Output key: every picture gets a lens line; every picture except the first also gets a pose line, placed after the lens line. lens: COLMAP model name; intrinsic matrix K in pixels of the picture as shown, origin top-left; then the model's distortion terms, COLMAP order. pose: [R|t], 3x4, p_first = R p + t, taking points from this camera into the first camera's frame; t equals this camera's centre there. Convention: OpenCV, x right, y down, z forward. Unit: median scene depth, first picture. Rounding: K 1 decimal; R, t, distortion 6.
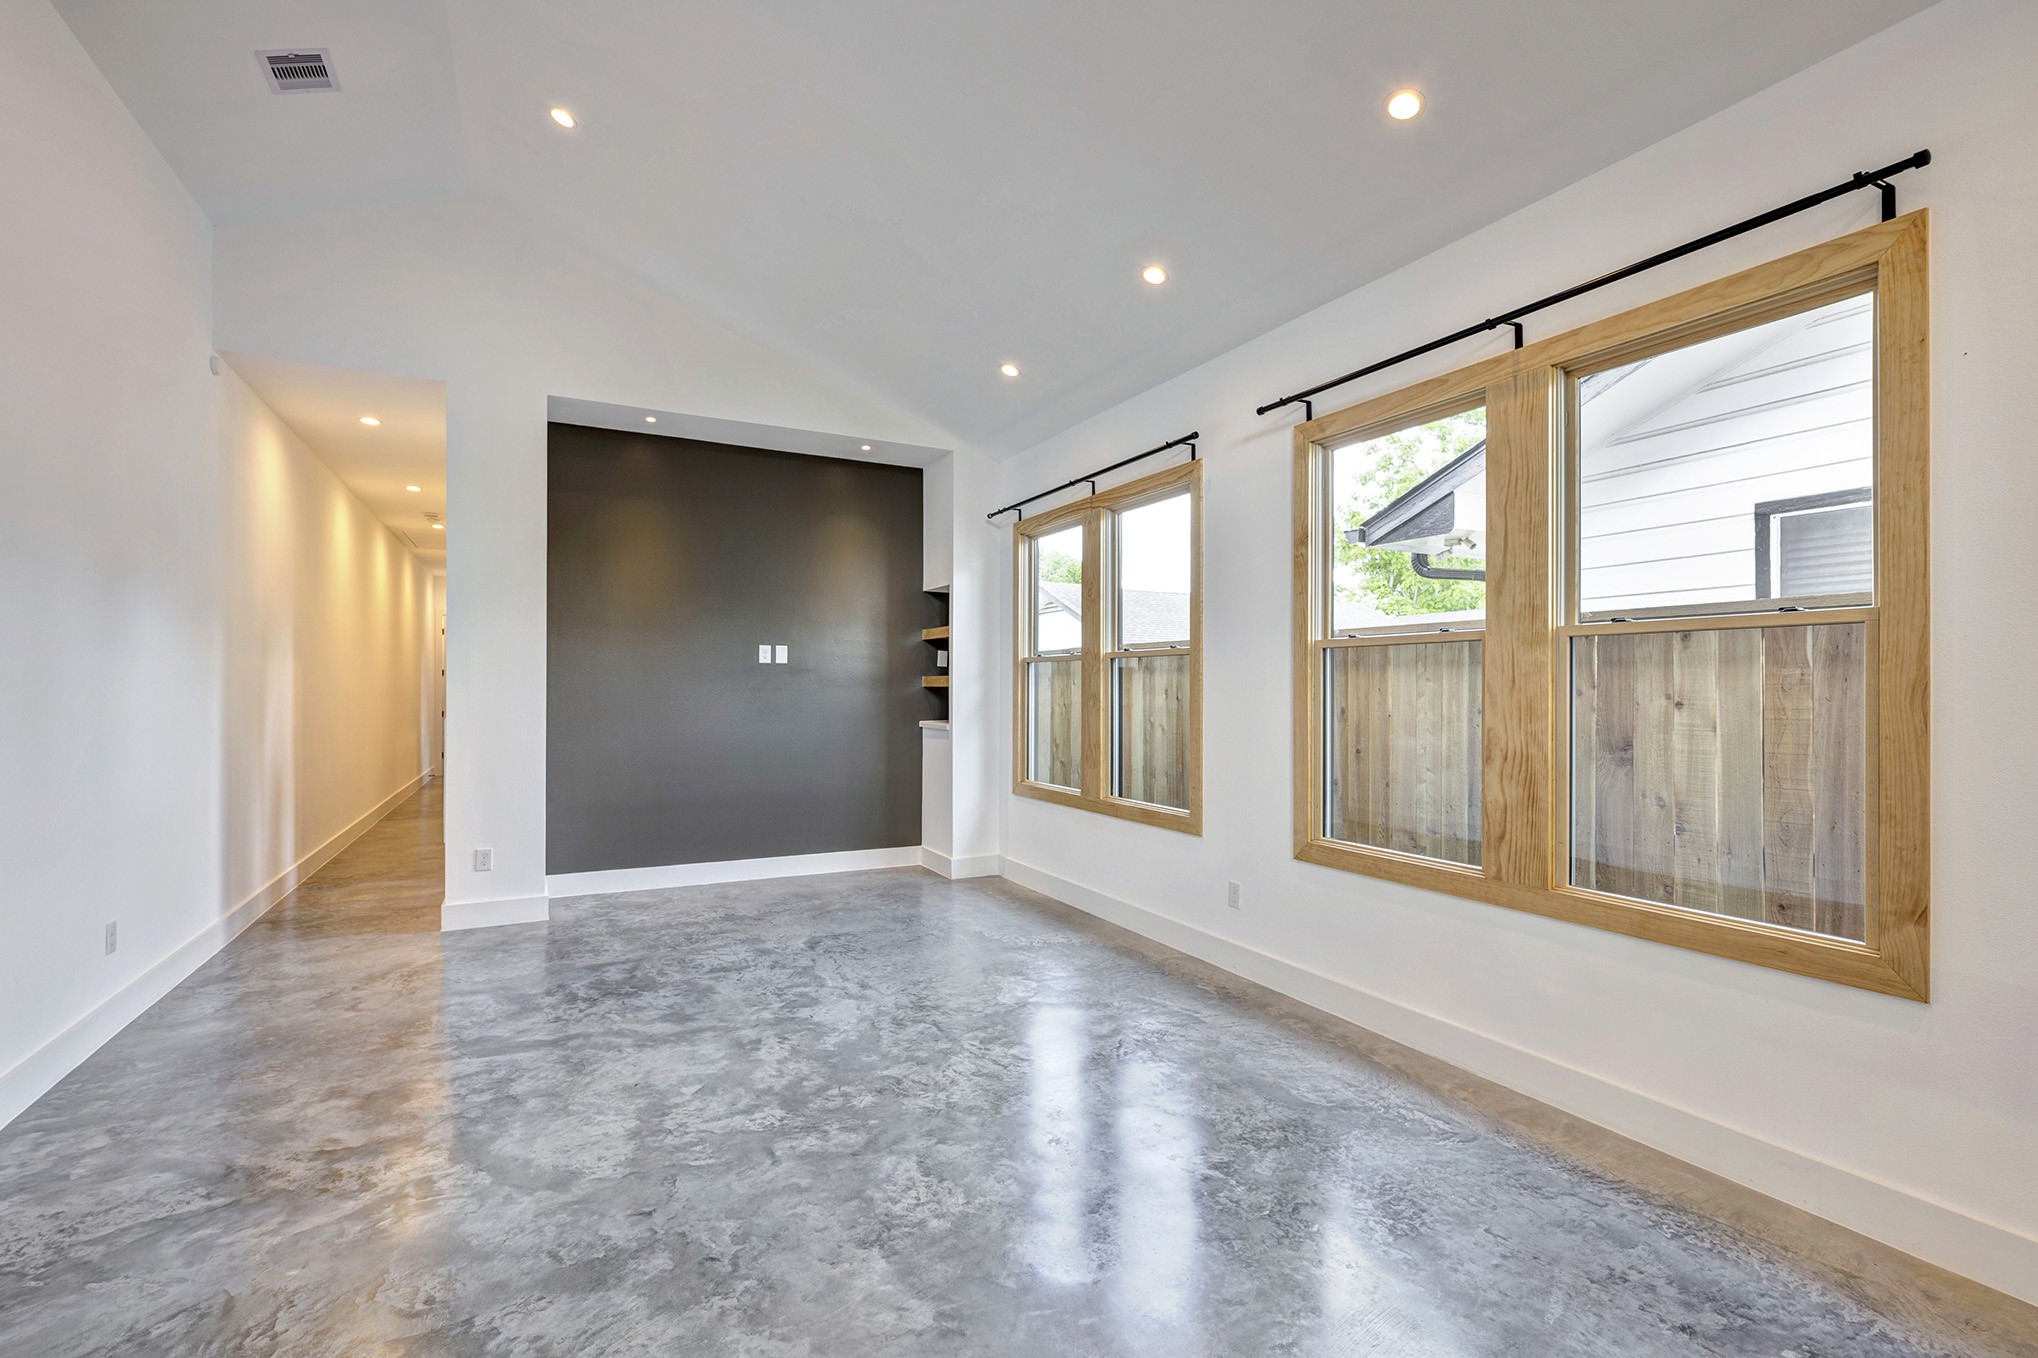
lens RADIAL K [[942.9, 0, 1024.7], [0, 942.9, 681.8], [0, 0, 1]] dist [-0.002096, 0.000945]
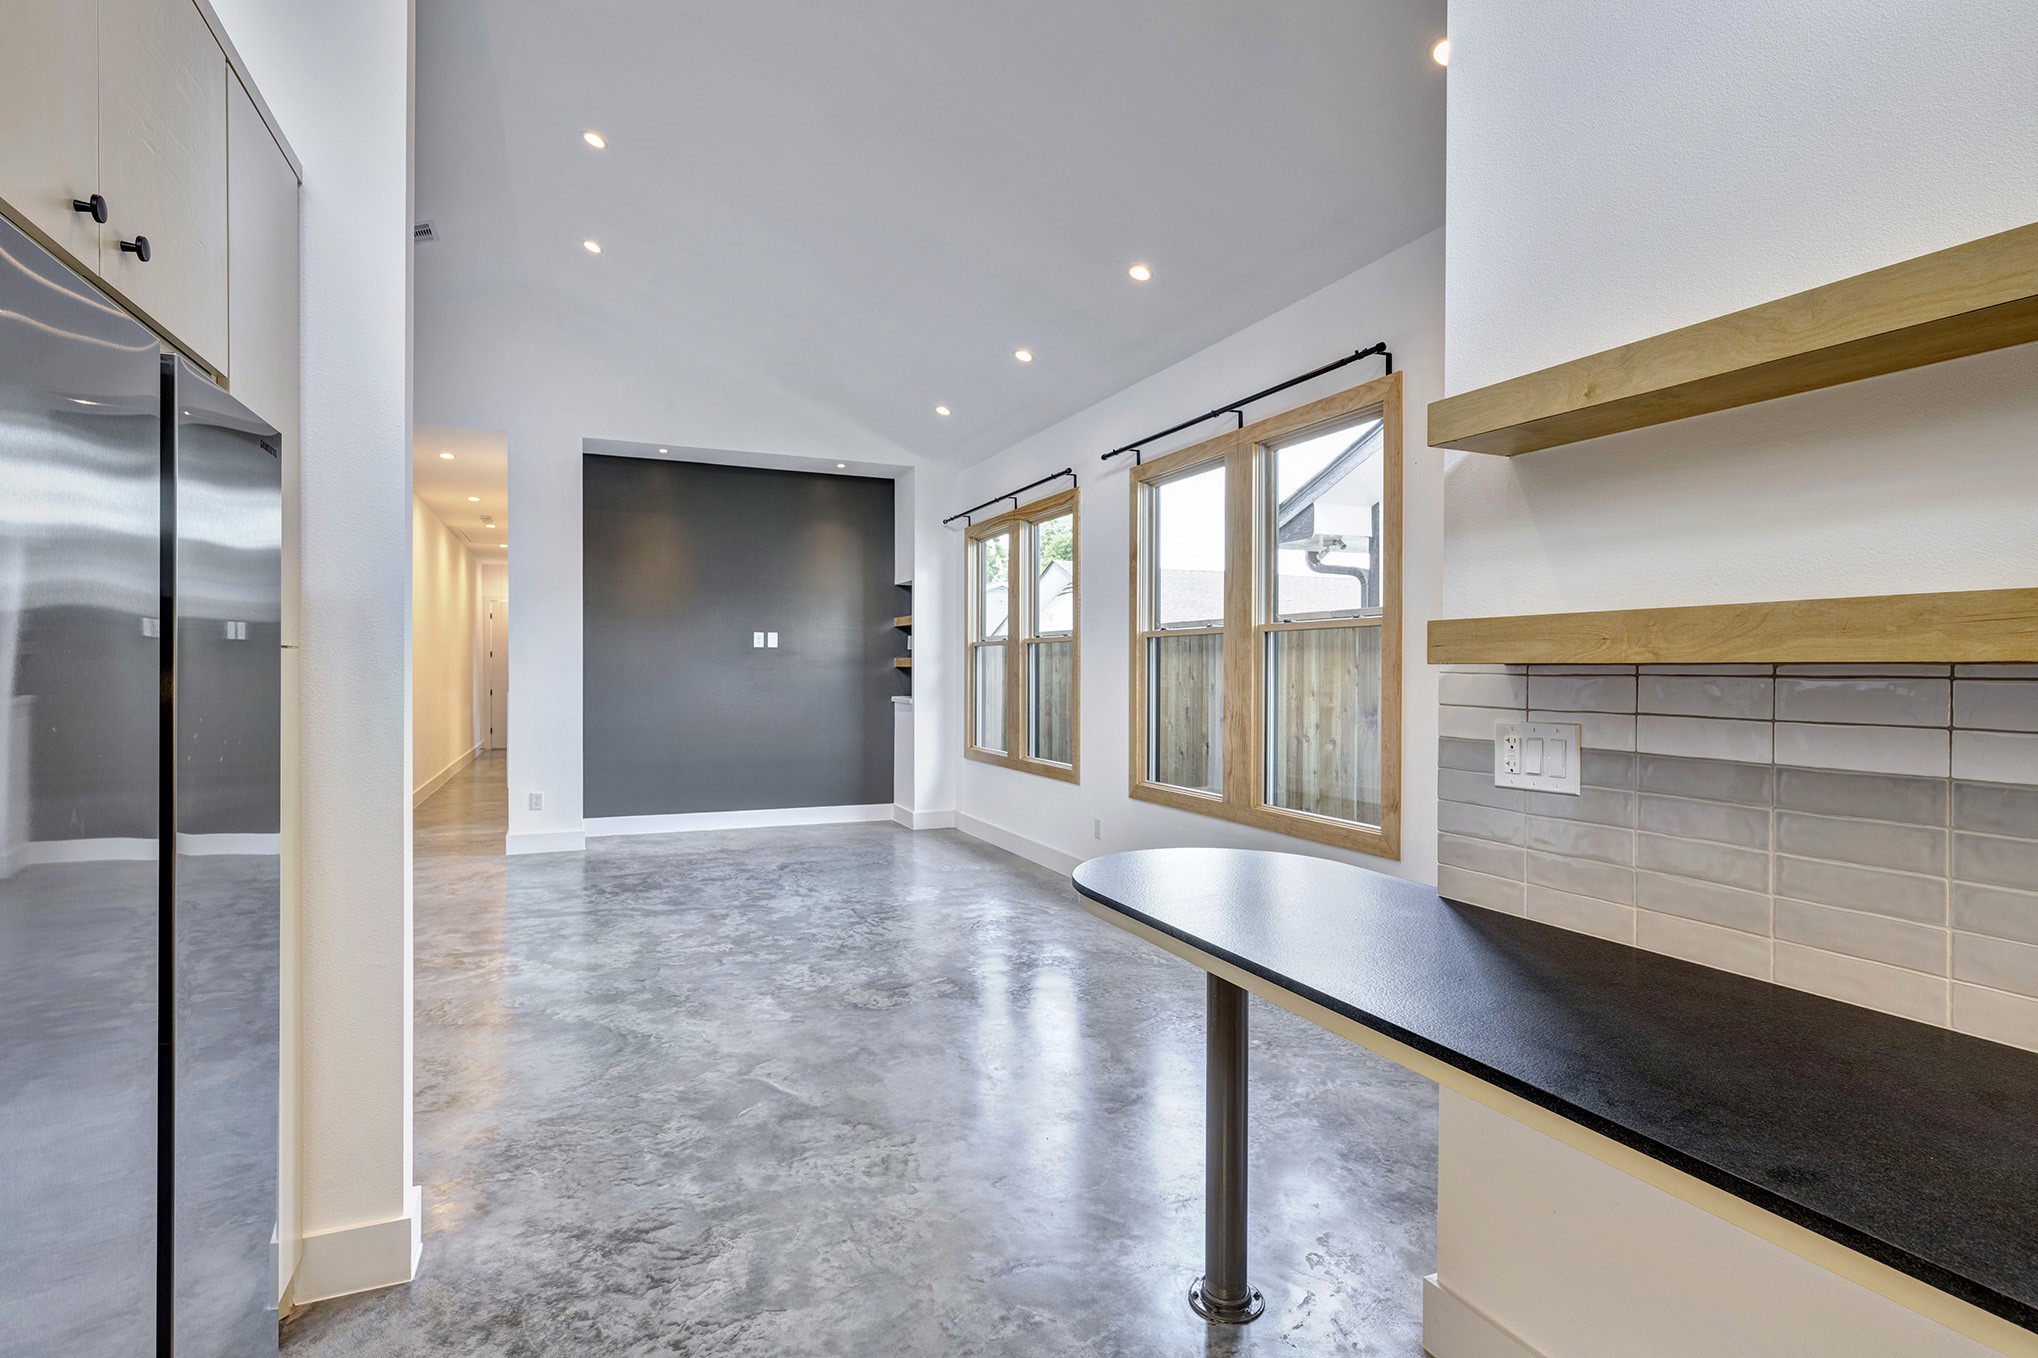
lens RADIAL K [[1058.9, 0, 1012.9], [0, 1058.9, 672.1], [0, 0, 1]] dist [-0.002493, -0.000083]
pose [[0.996422, 0.000239, -0.084517, 0.249114], [0.000581, 0.999953, 0.009674, -0.001849], [0.084515, -0.009689, 0.996375, -0.486921]]
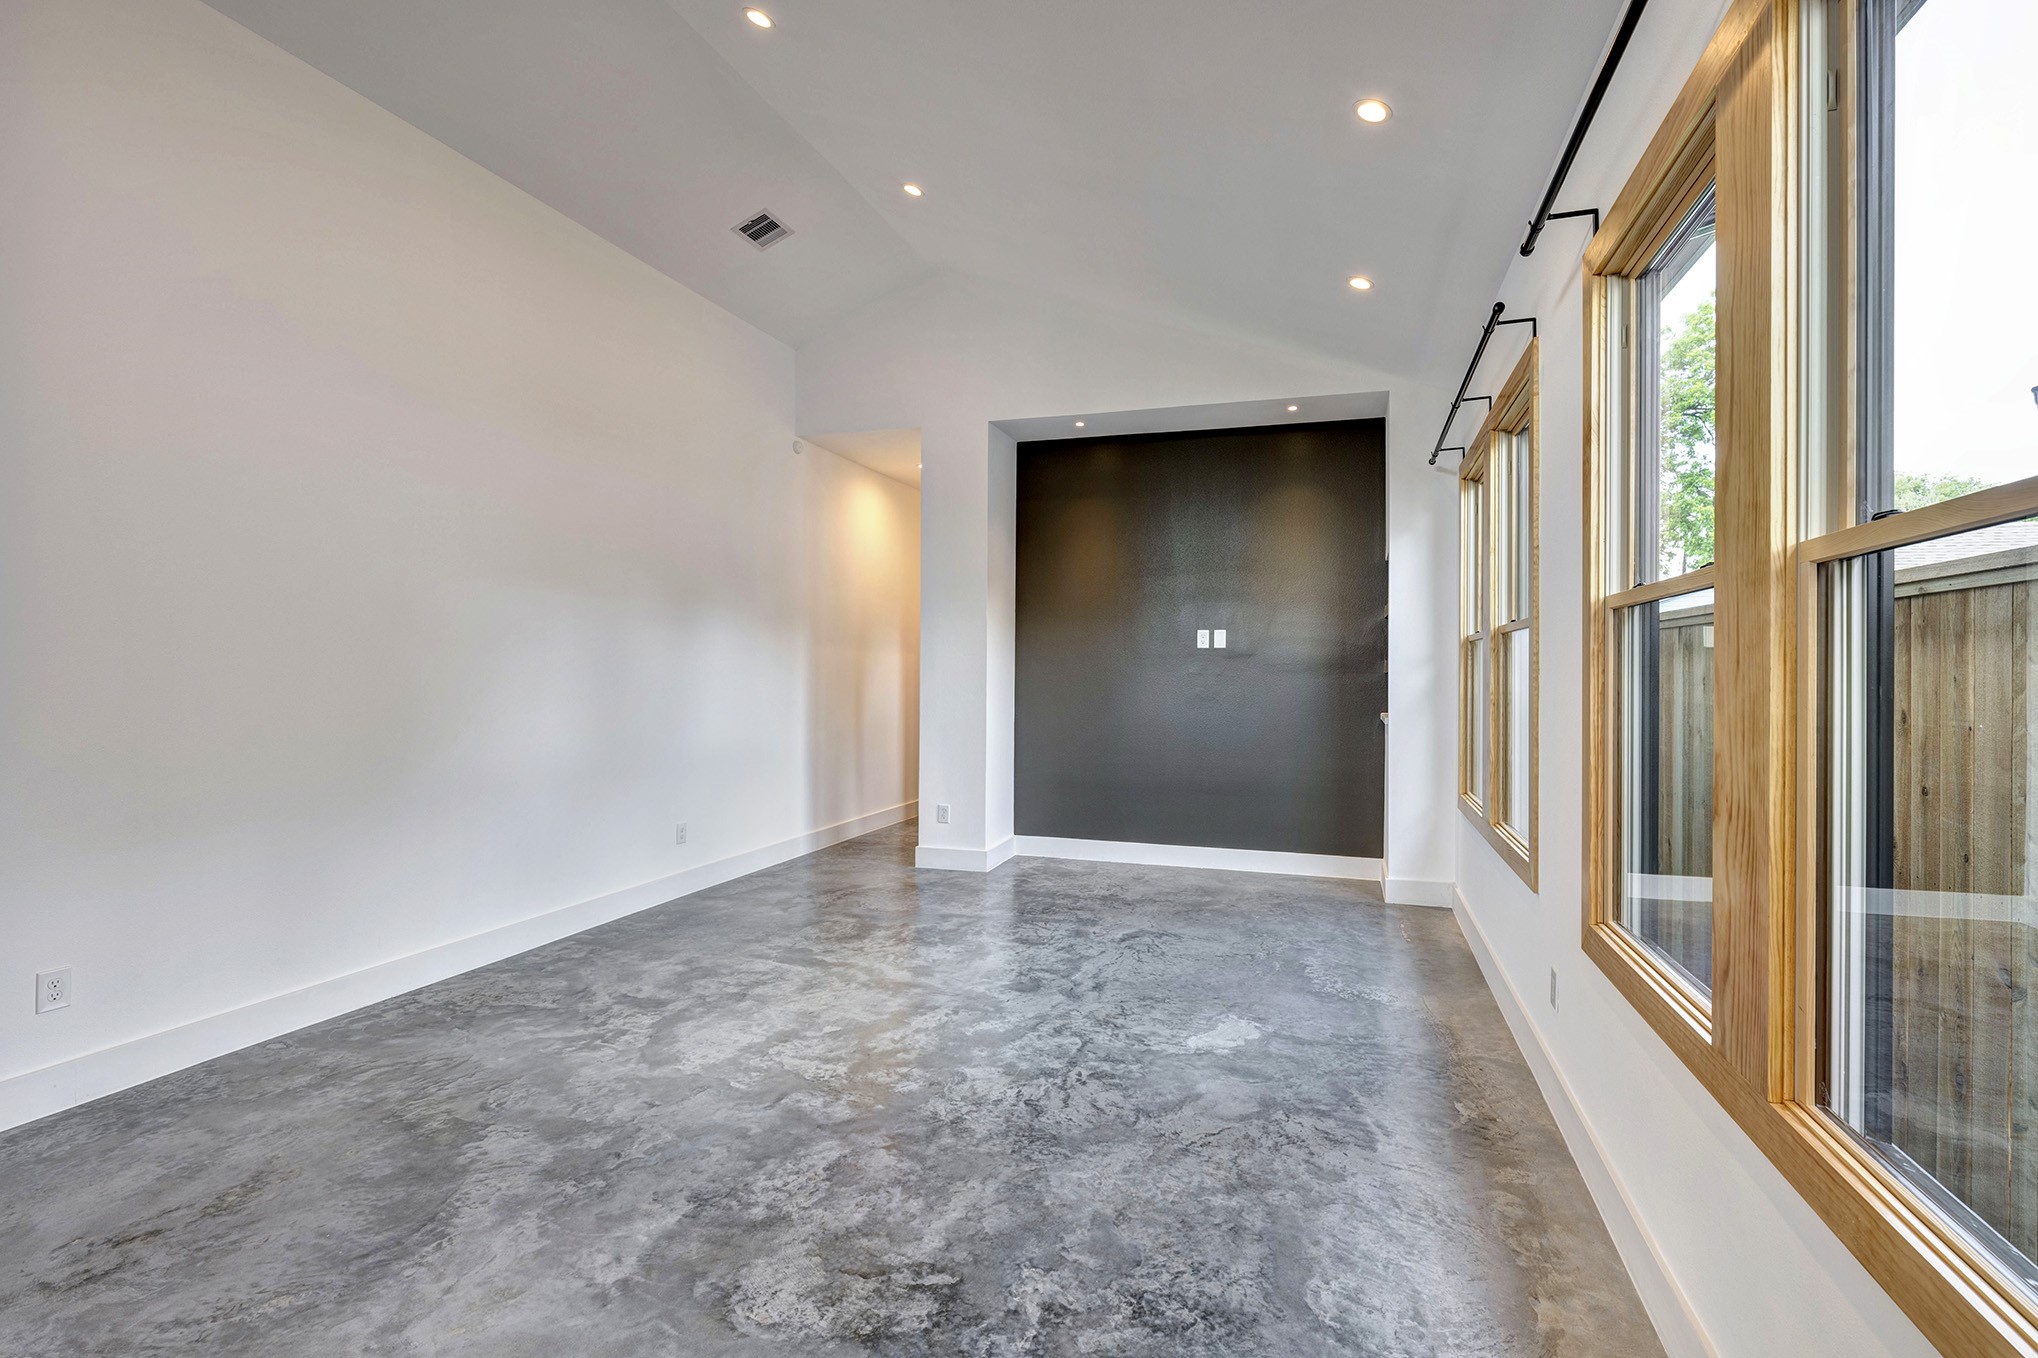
lens RADIAL K [[942.9, 0, 1038.1], [0, 942.9, 662.6], [0, 0, 1]] dist [-0.002096, 0.000945]
pose [[0.694267, -0.004896, -0.719701, 0.486065], [0.000869, 0.999982, -0.005965, 0.001592], [0.719717, 0.003516, 0.694259, 0.305784]]
